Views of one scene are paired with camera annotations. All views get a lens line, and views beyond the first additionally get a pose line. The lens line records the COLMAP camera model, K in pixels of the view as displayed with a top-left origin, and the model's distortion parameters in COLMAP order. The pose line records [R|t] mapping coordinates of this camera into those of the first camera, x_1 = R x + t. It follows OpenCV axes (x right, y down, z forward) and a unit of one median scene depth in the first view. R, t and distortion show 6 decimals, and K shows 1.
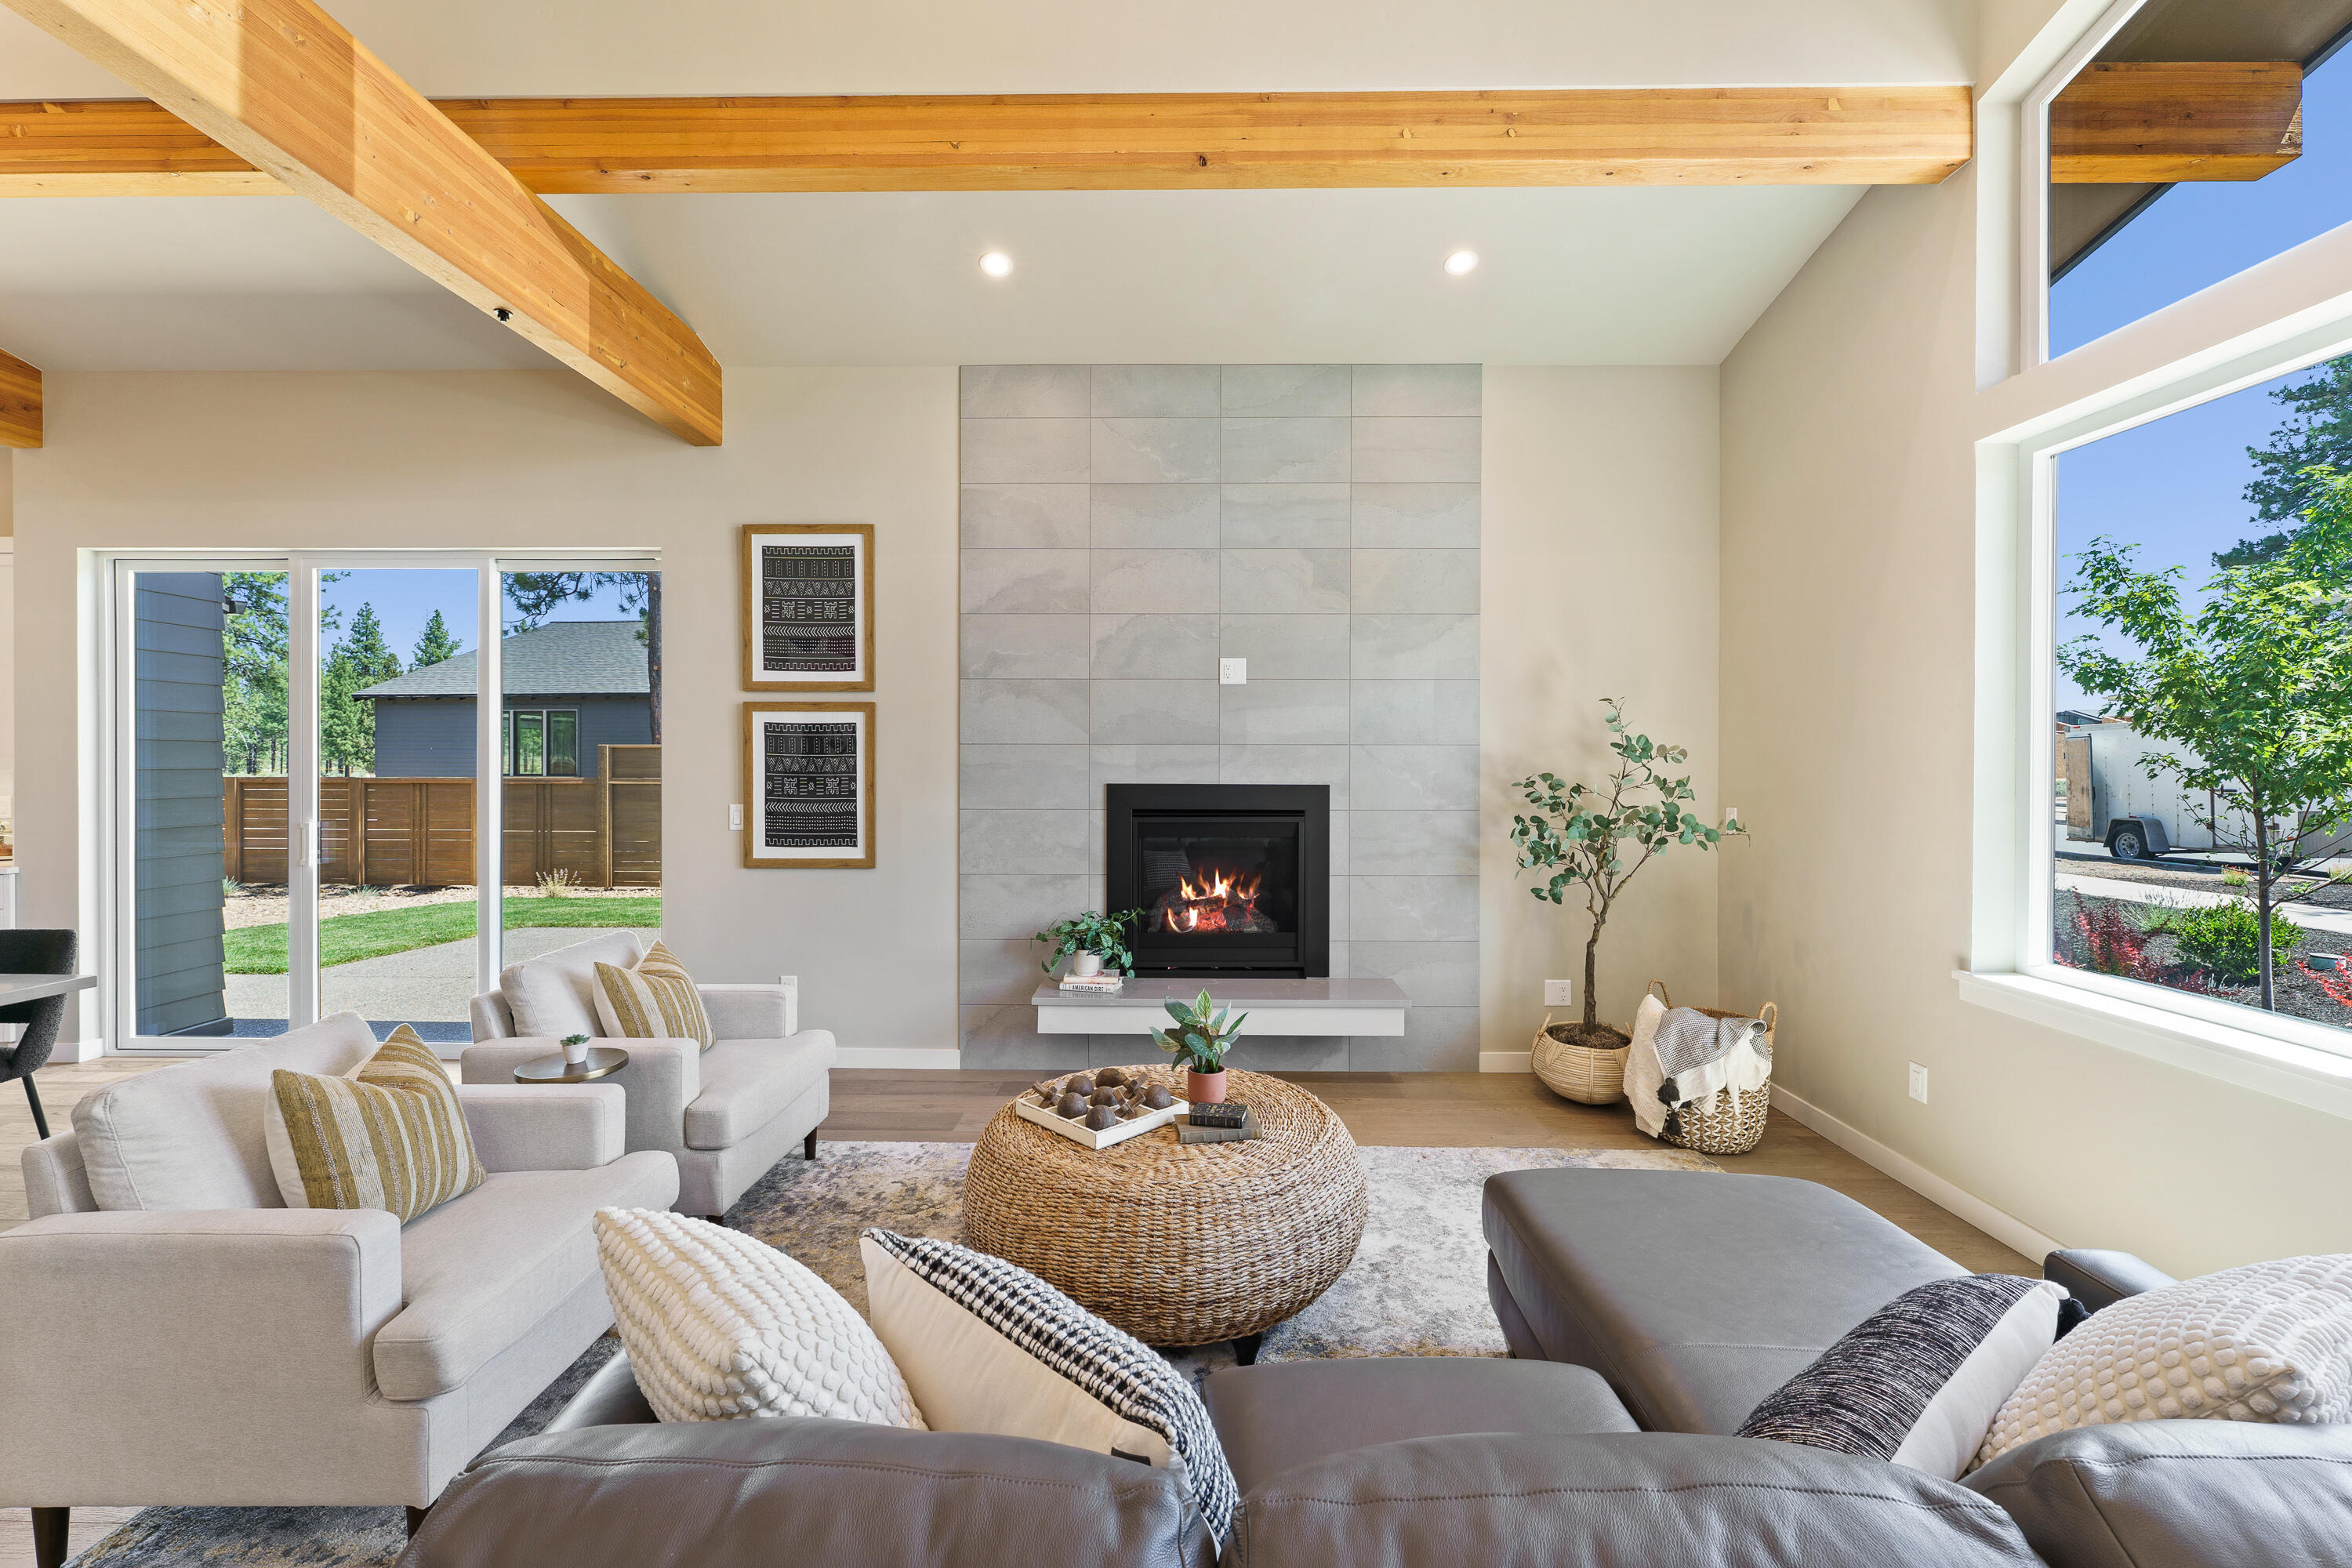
lens RADIAL K [[955.7, 0, 1173.5], [0, 955.7, 764.5], [0, 0, 1]] dist [0.003113, -0.000454]
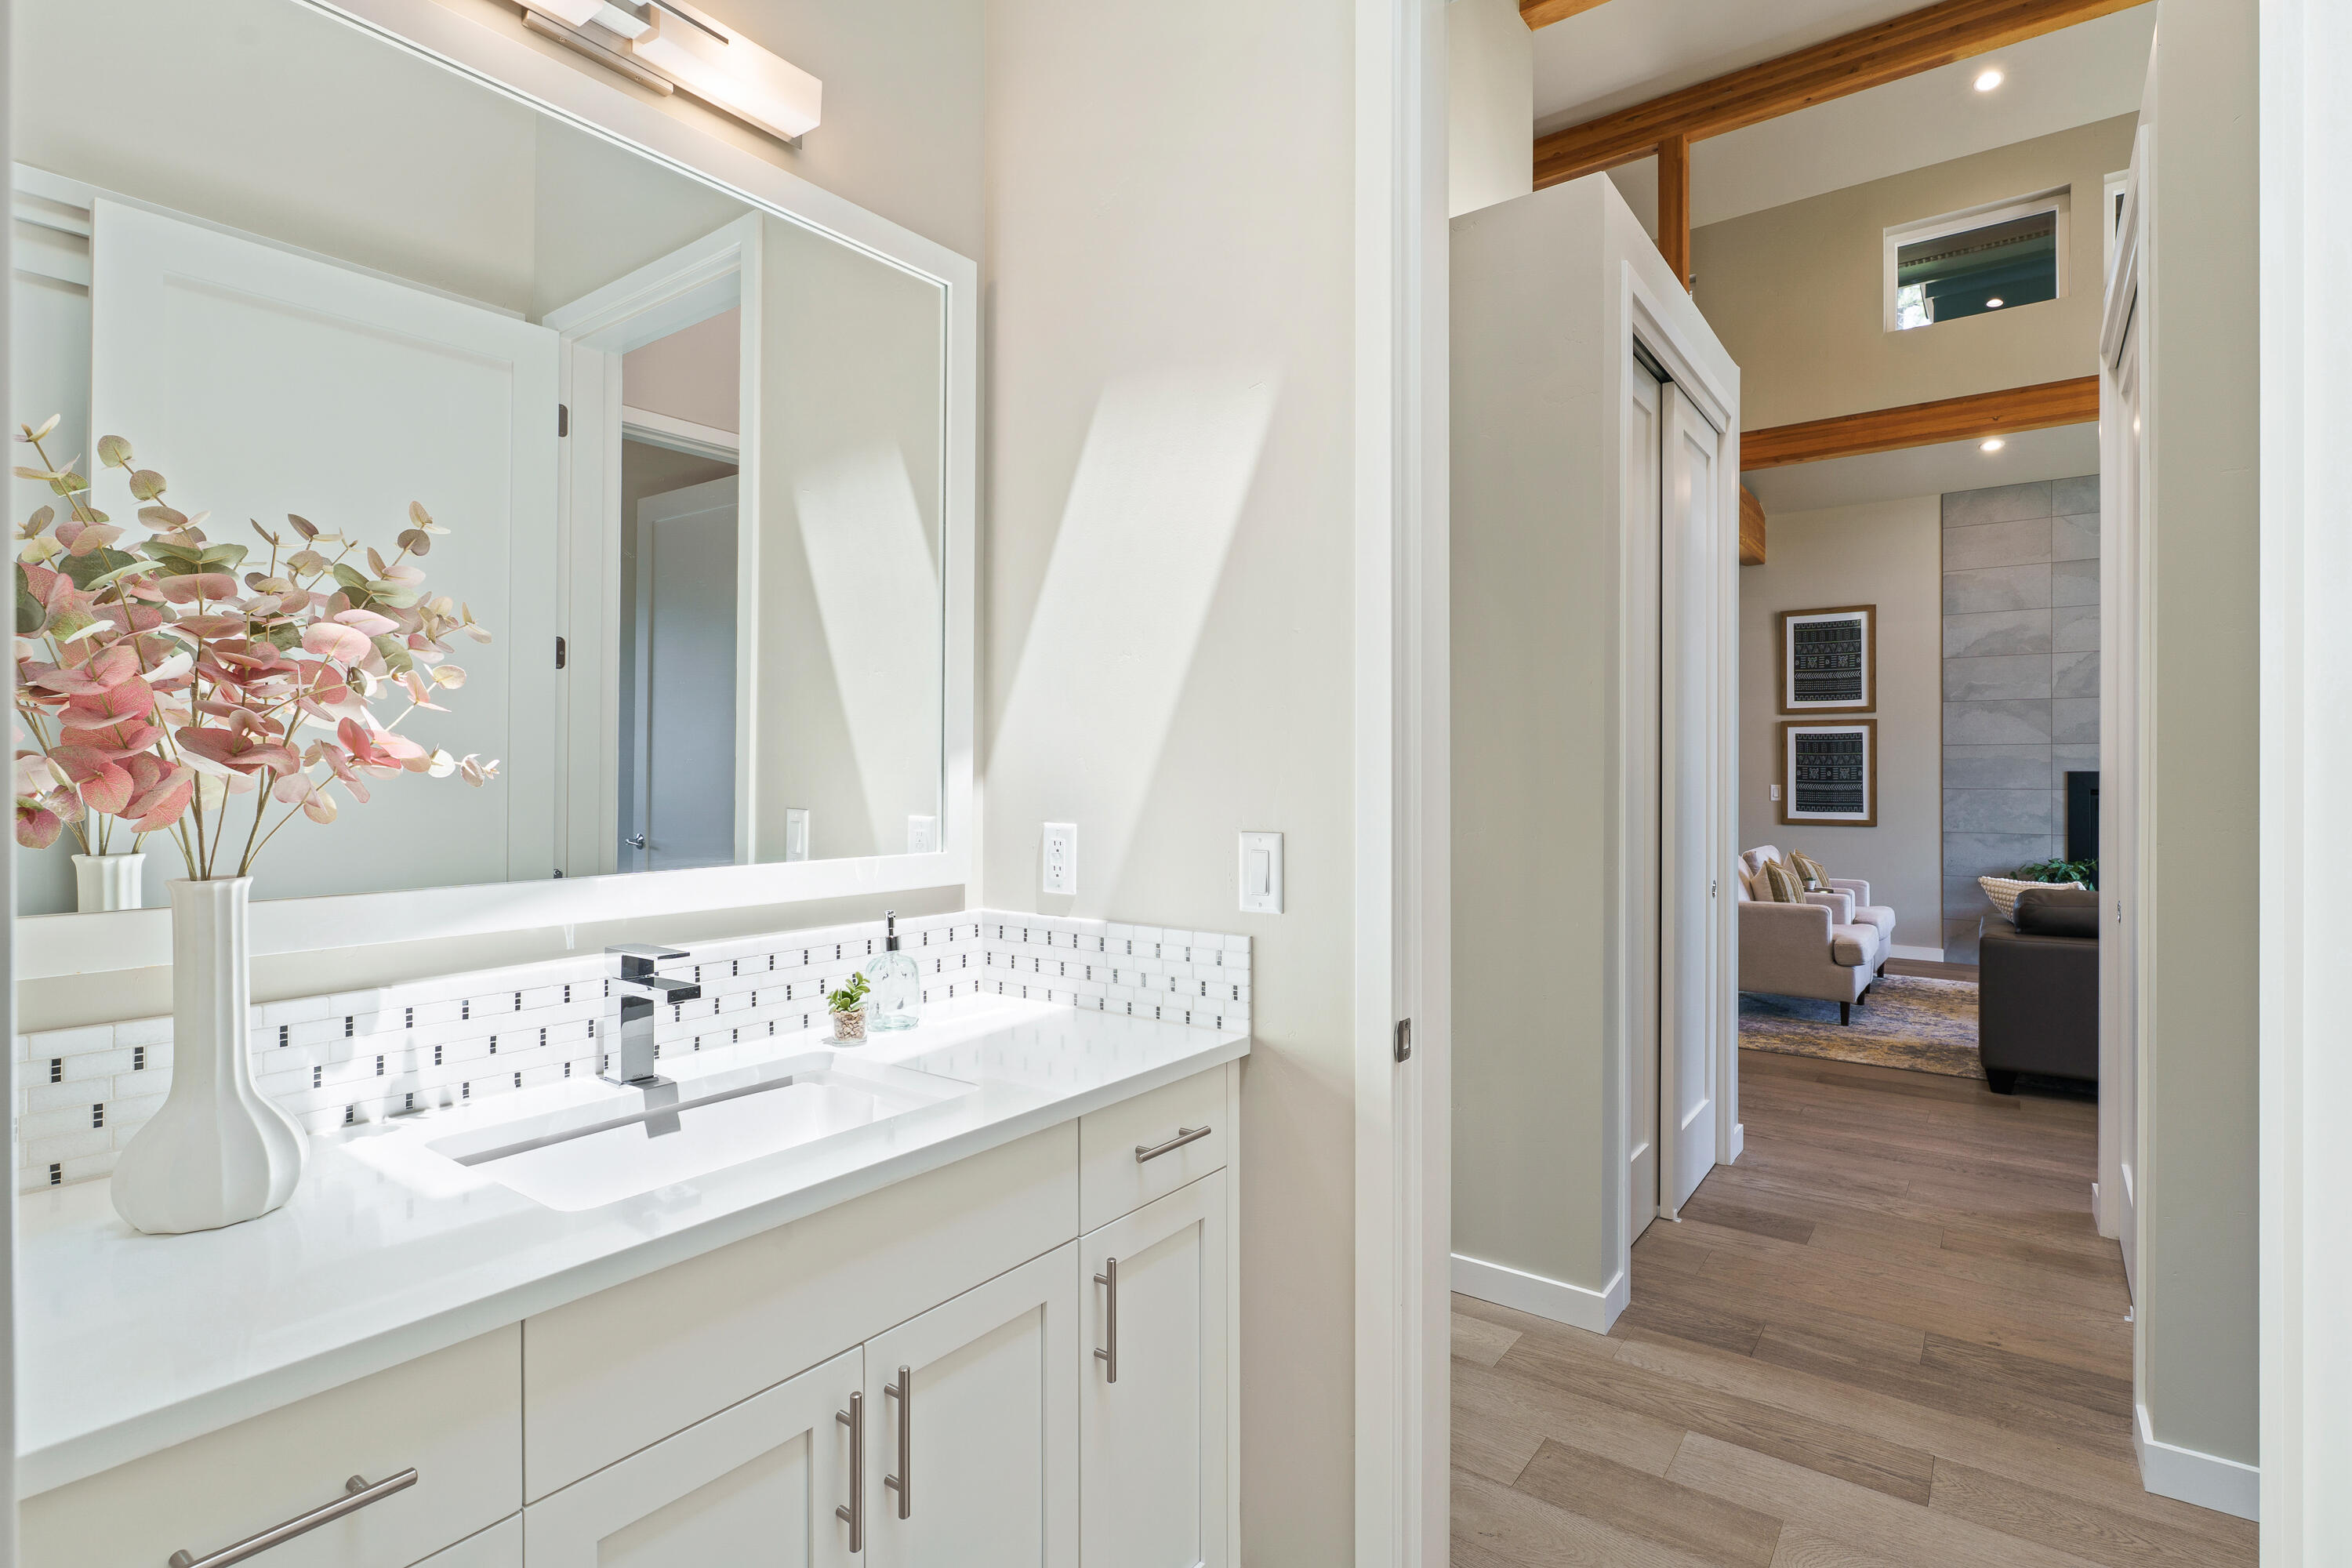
lens RADIAL K [[1134.9, 0, 1172.9], [0, 1134.9, 772.1], [0, 0, 1]] dist [-0.003194, -0.000655]
pose [[0.813084, -0.001591, -0.582144, -0.171315], [-0.001614, 0.999986, -0.004987, 0.031682], [0.582144, 0.004994, 0.813070, -1.155078]]
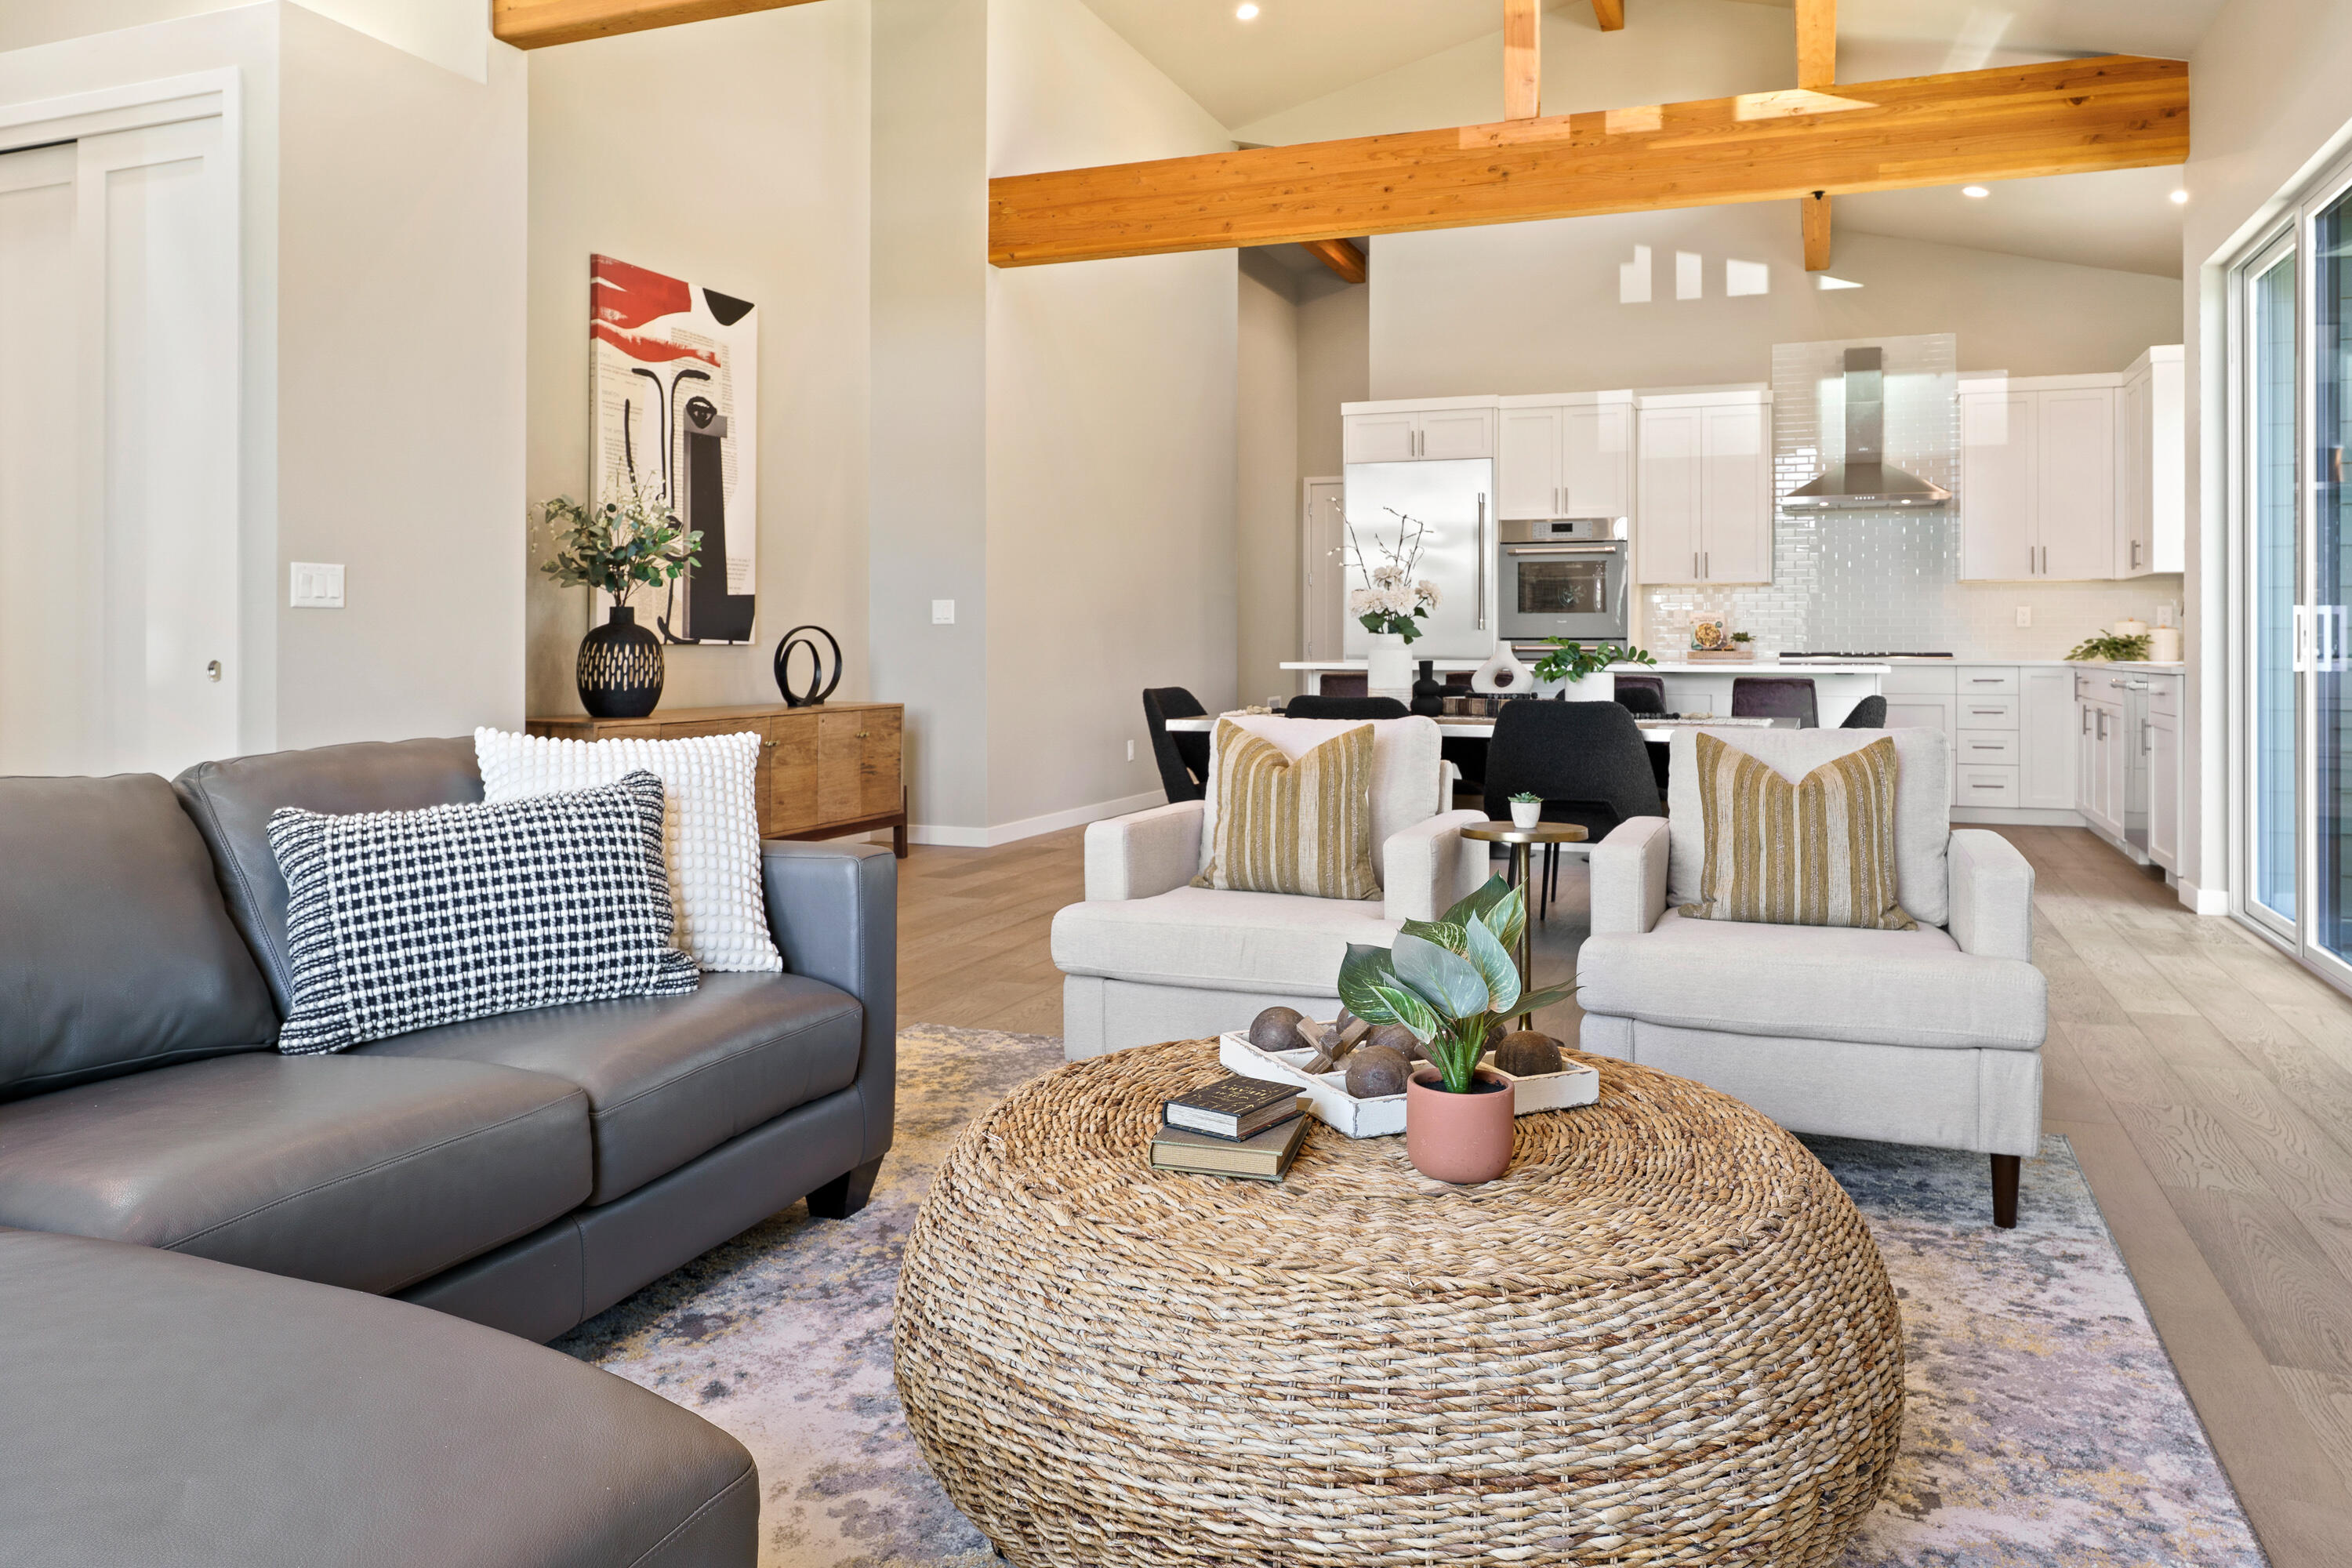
lens RADIAL K [[1638.8, 0, 1214.6], [0, 1638.8, 611.9], [0, 0, 1]] dist [-0.016837, 0.011747]
pose [[-0.332657, -0.020849, -0.942817, 0.408872], [-0.004815, 0.999780, -0.020409, 0.094438], [0.943035, -0.002249, -0.332685, 0.691060]]
